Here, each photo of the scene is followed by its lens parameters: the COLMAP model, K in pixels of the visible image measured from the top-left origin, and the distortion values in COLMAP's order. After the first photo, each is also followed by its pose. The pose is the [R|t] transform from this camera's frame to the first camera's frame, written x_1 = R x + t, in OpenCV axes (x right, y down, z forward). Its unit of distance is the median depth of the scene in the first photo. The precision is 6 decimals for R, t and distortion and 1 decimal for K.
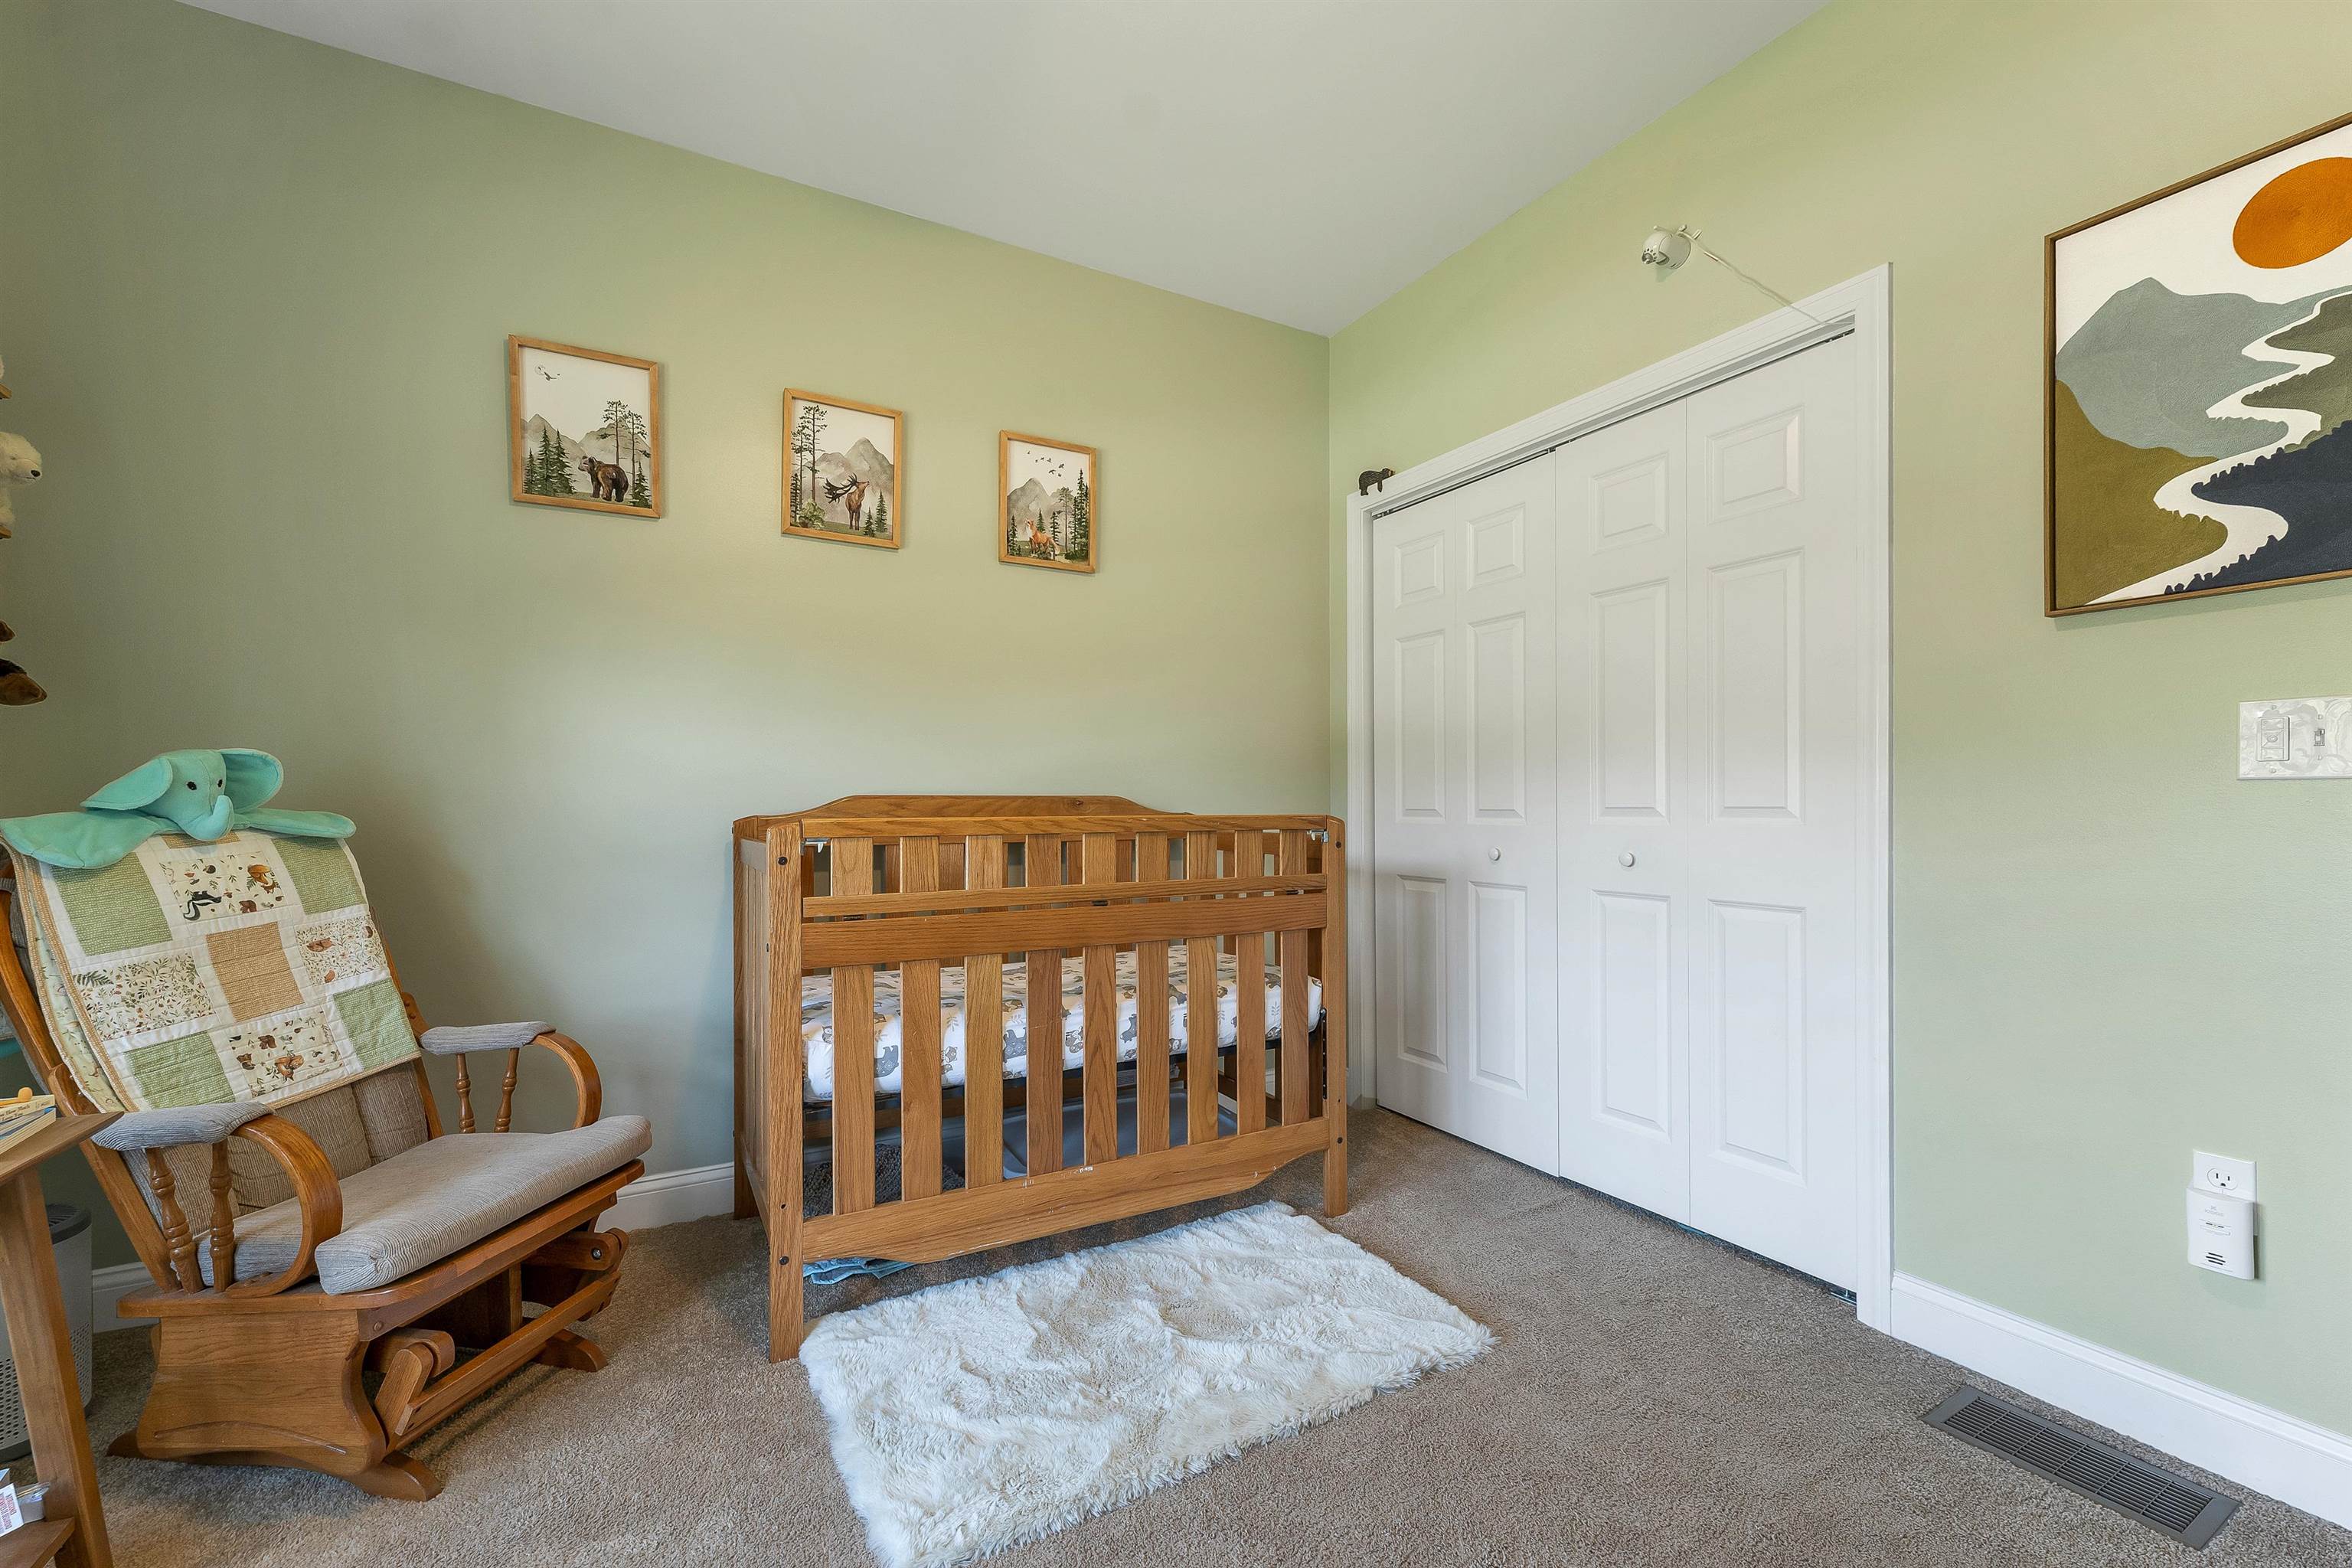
lens RADIAL K [[961.7, 0, 1176.0], [0, 961.7, 784.0], [0, 0, 1]] dist [0.003166, 0.000000]
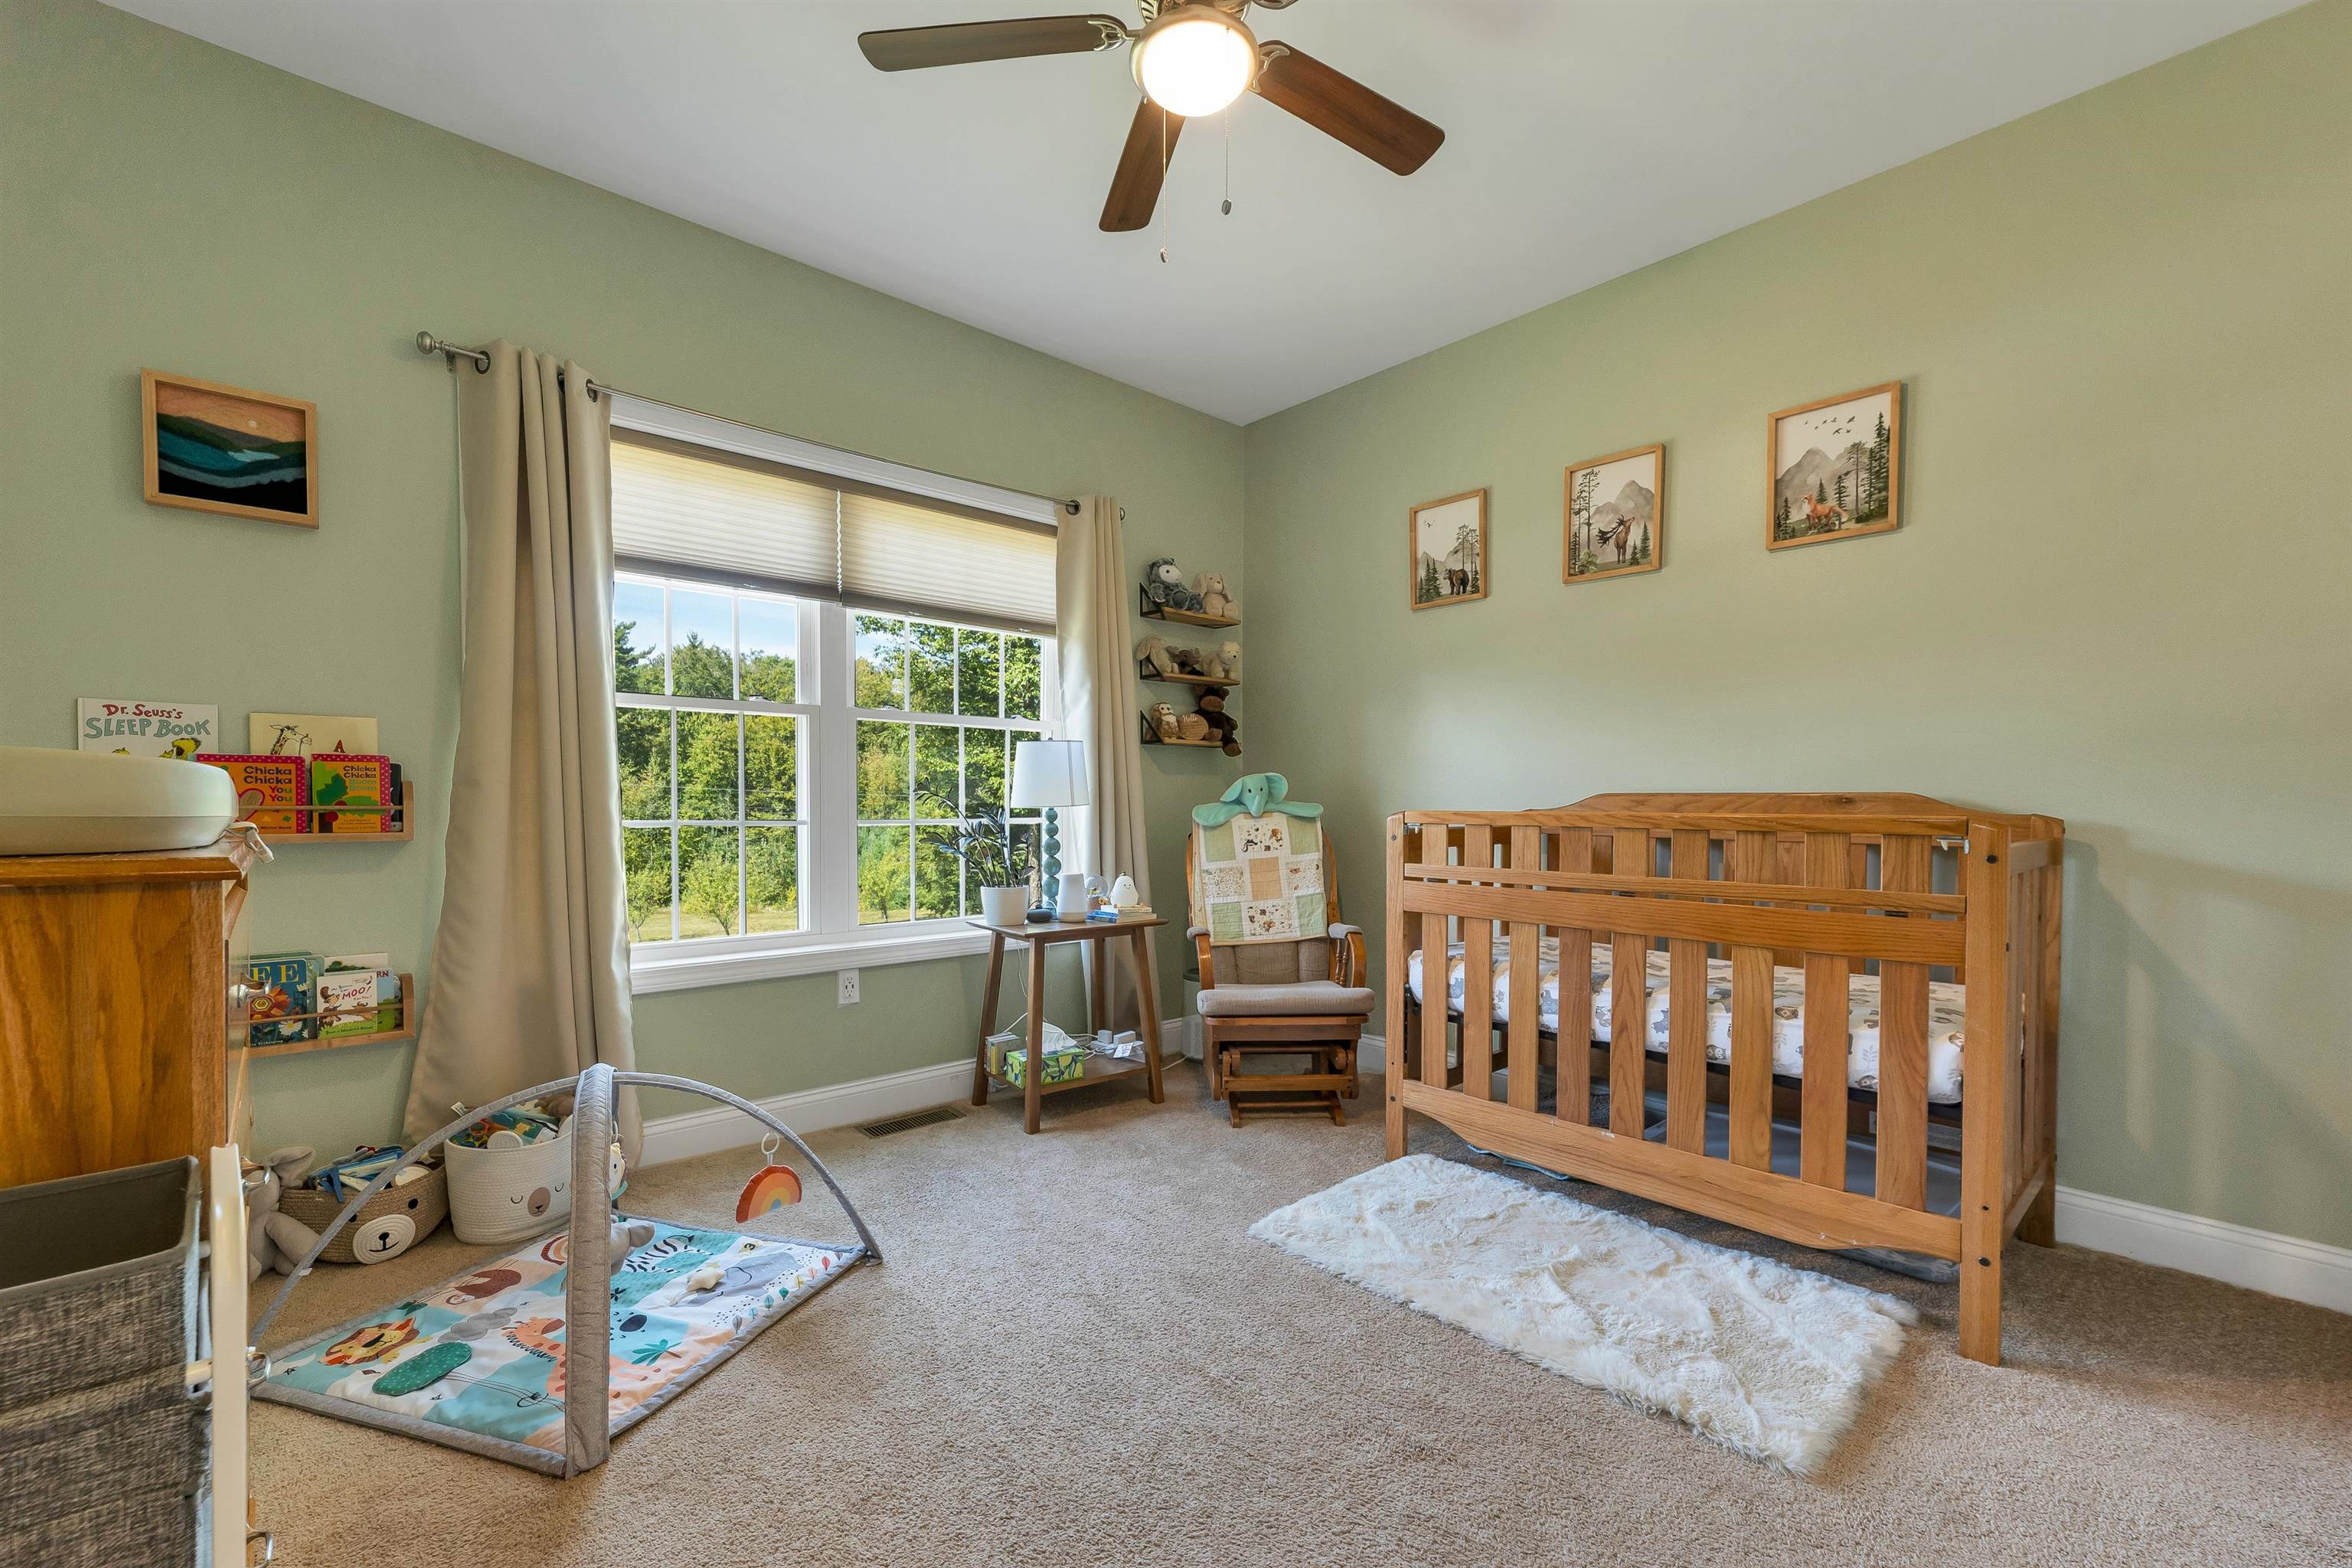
lens RADIAL K [[973.4, 0, 1193.4], [0, 973.4, 791.6], [0, 0, 1]] dist [0.000319, -0.000021]
pose [[0.236666, -0.005996, -0.971573, 0.783596], [0.015665, 0.999875, -0.002355, 0.004654], [0.971465, -0.014662, 0.236730, 0.254959]]
